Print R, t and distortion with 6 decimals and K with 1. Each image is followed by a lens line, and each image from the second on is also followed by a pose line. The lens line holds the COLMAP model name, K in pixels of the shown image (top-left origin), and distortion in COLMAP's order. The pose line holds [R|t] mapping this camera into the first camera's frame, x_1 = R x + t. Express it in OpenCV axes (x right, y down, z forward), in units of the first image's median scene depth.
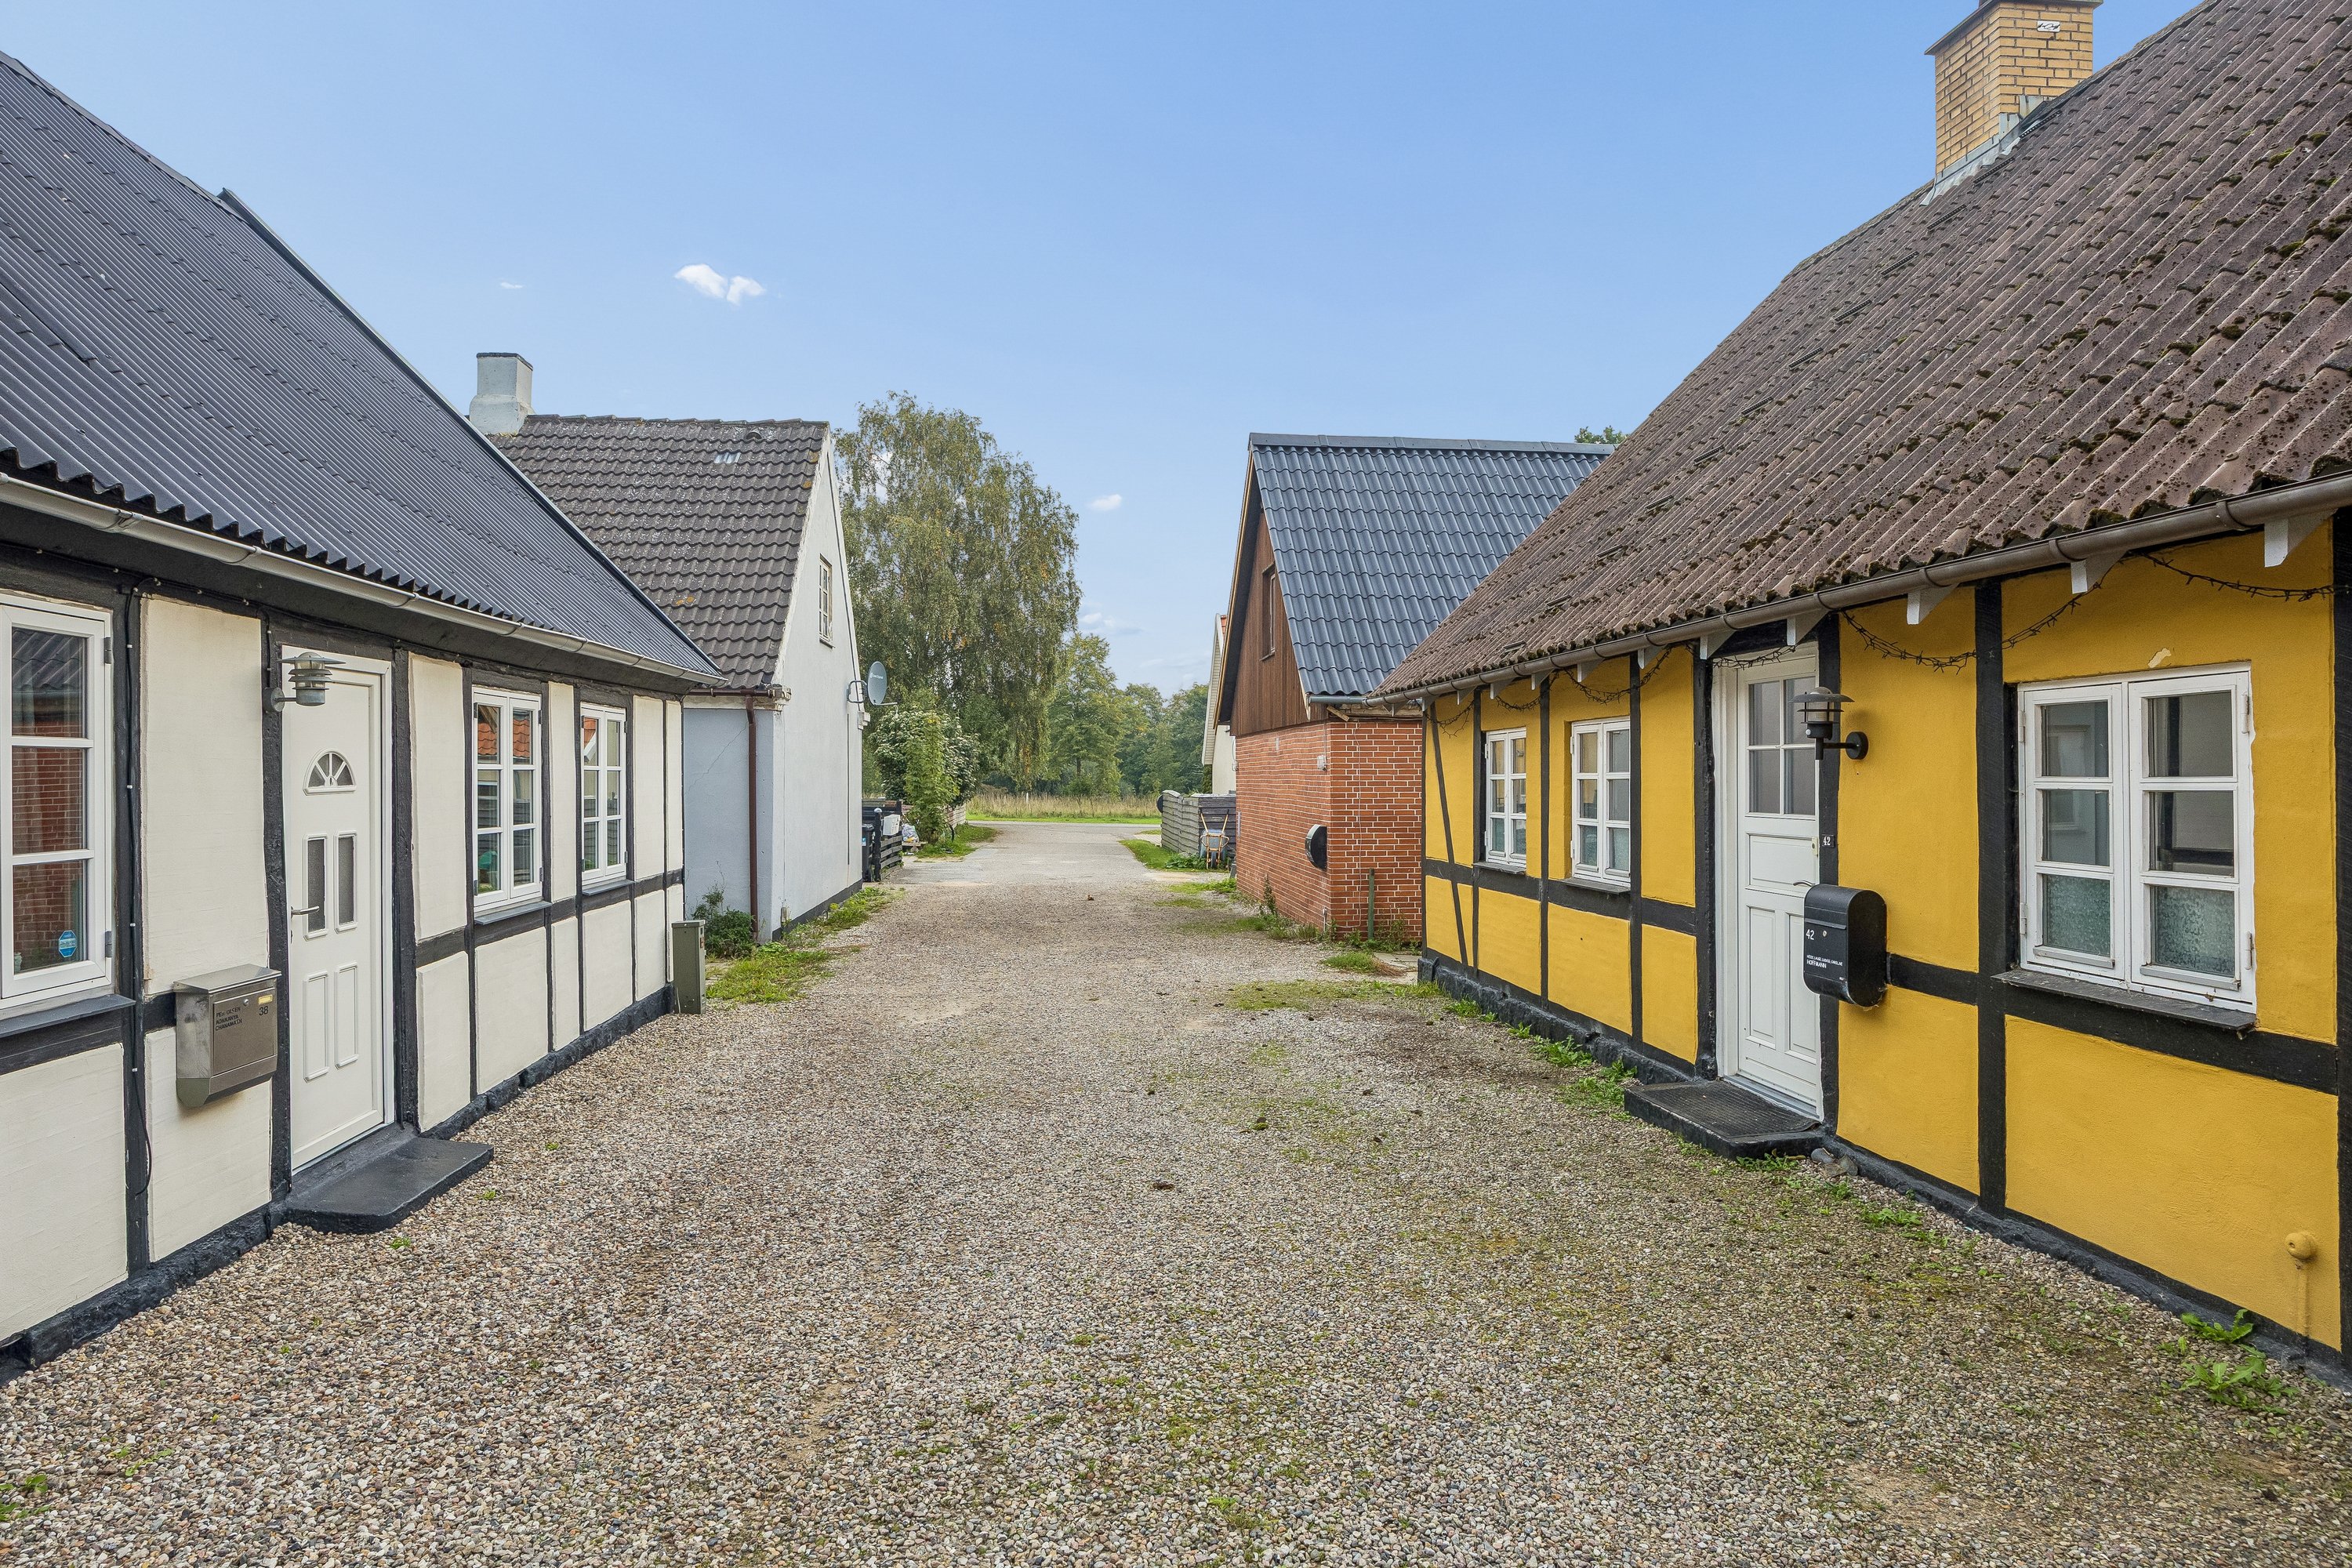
lens RADIAL K [[1400.0, 0, 1172.8], [0, 1400.0, 780.4], [0, 0, 1]] dist [-0.012335, -0.000984]
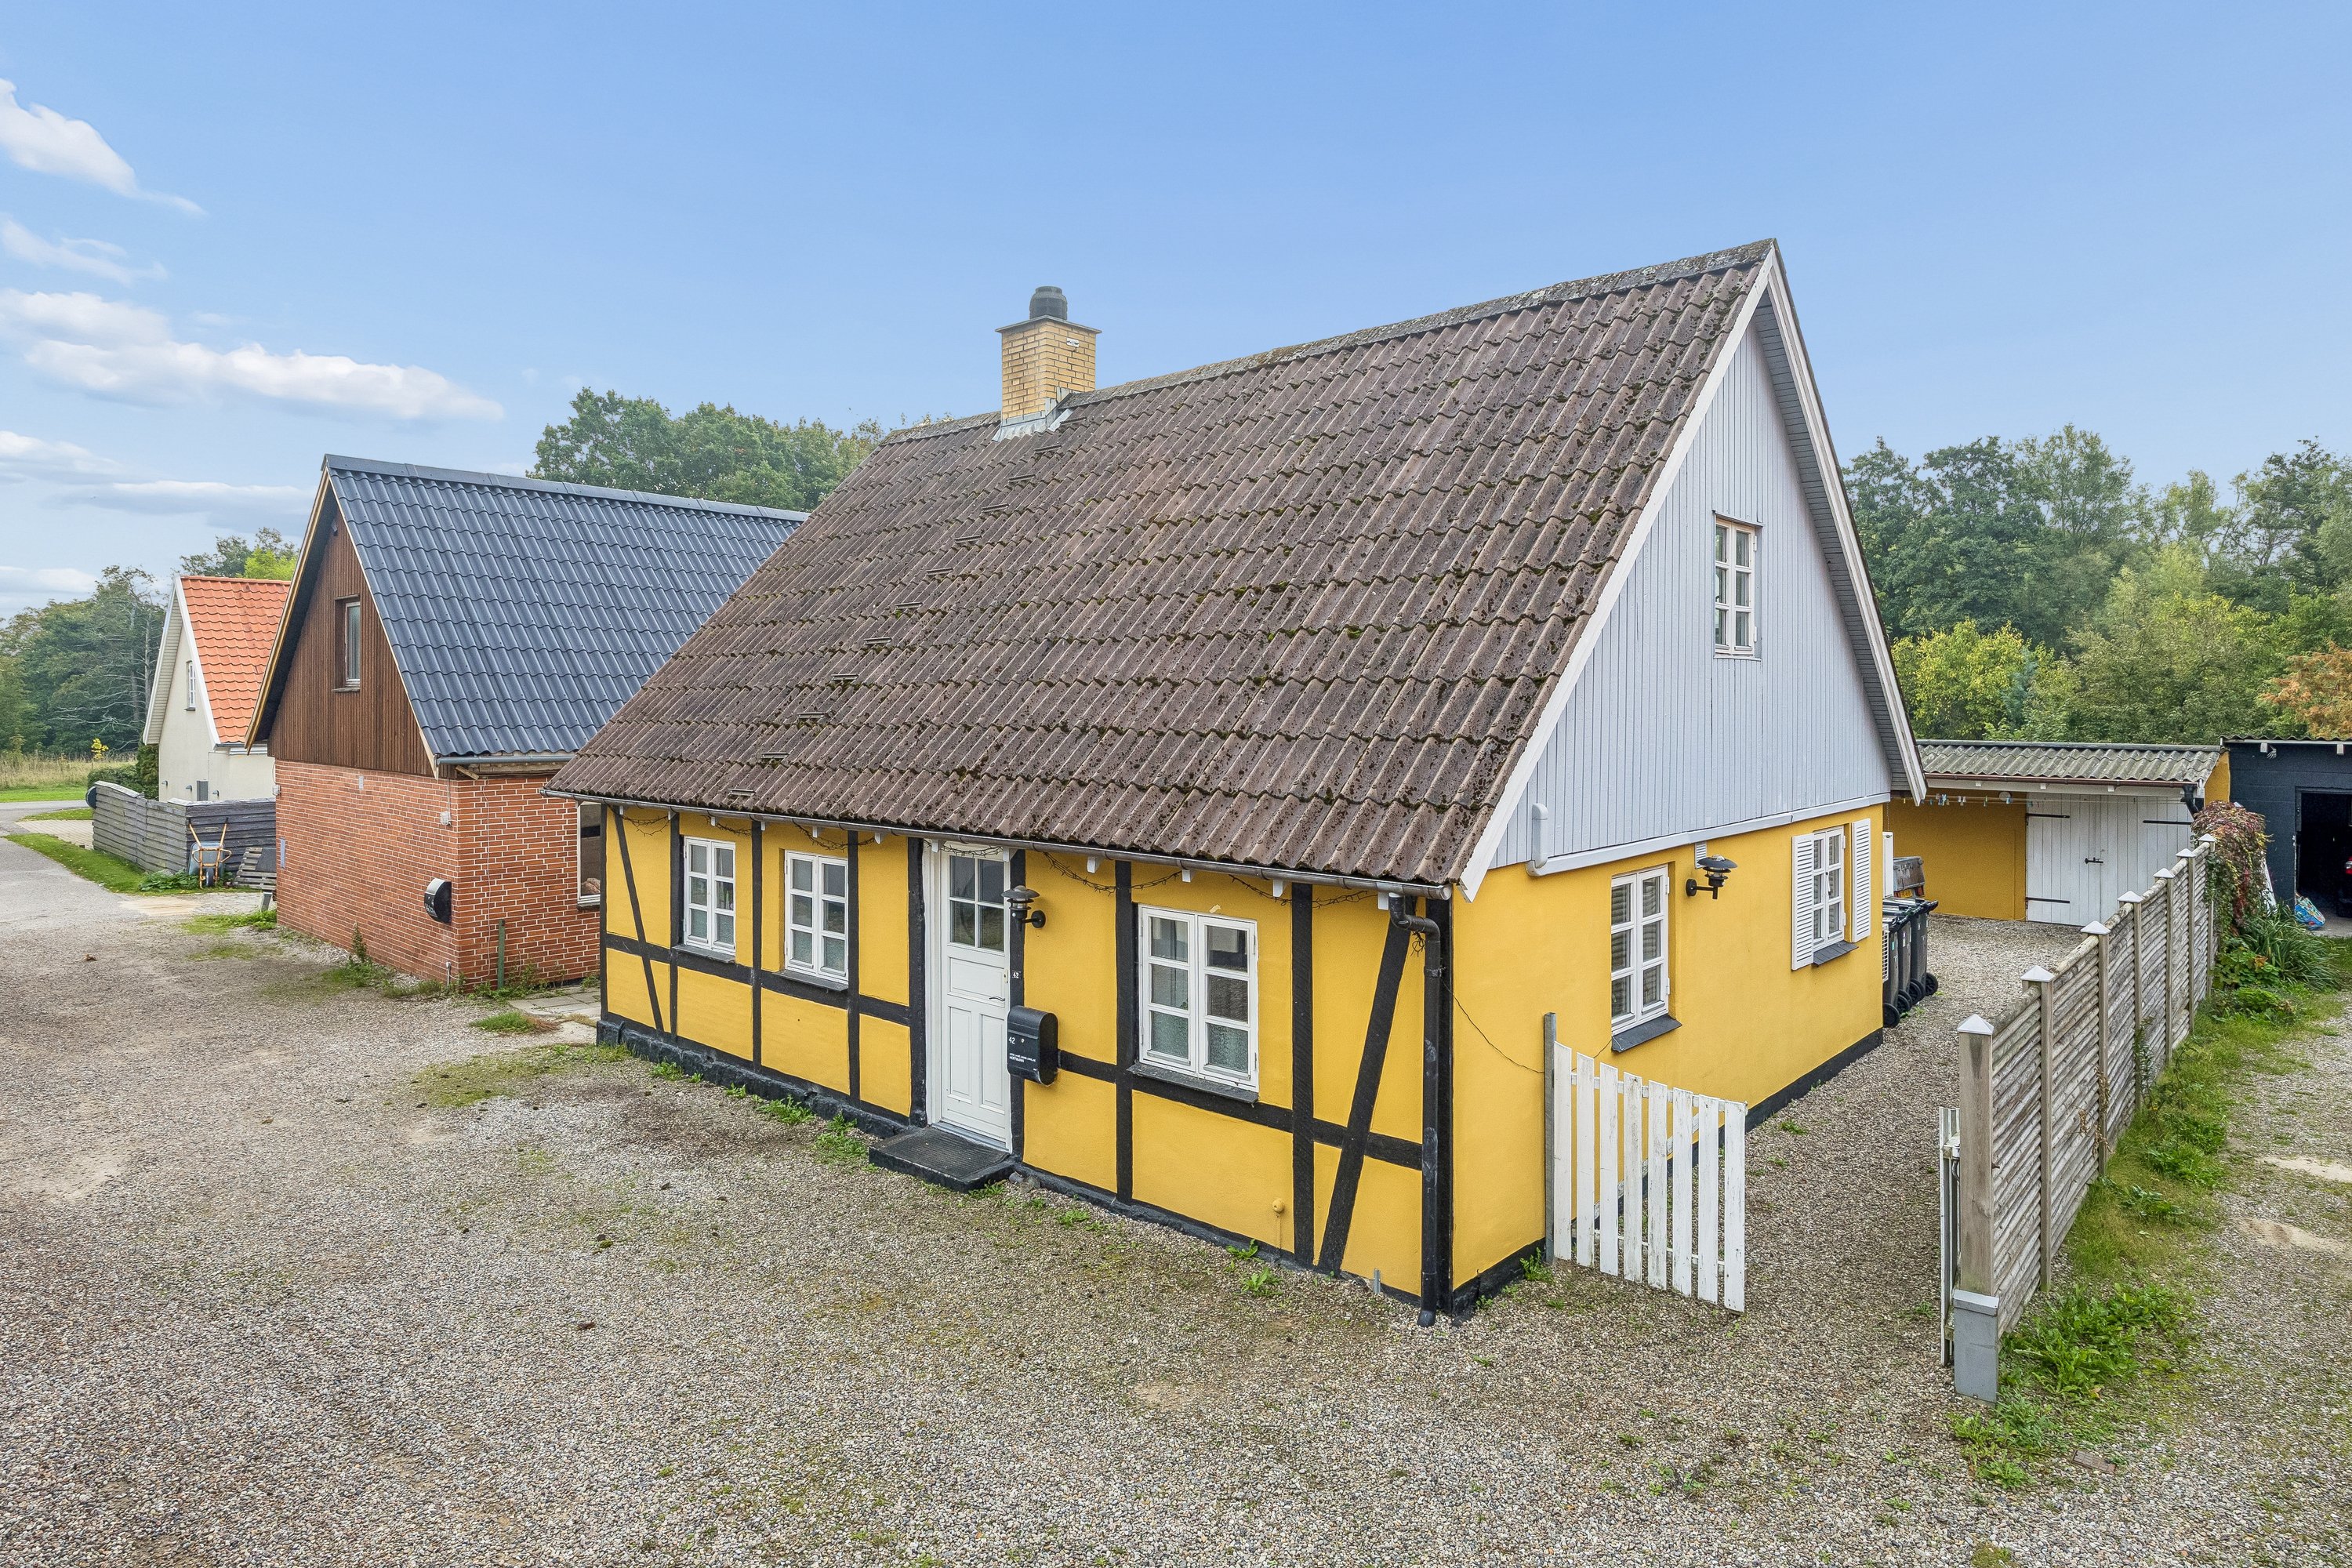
lens RADIAL K [[1319.4, 0, 1212.8], [0, 1319.4, 705.4], [0, 0, 1]] dist [-0.003340, -0.000415]
pose [[0.733164, 0.009232, 0.679989, -0.375946], [-0.004342, 0.999951, -0.008894, -0.243045], [-0.680038, 0.003568, 0.733169, -0.240715]]
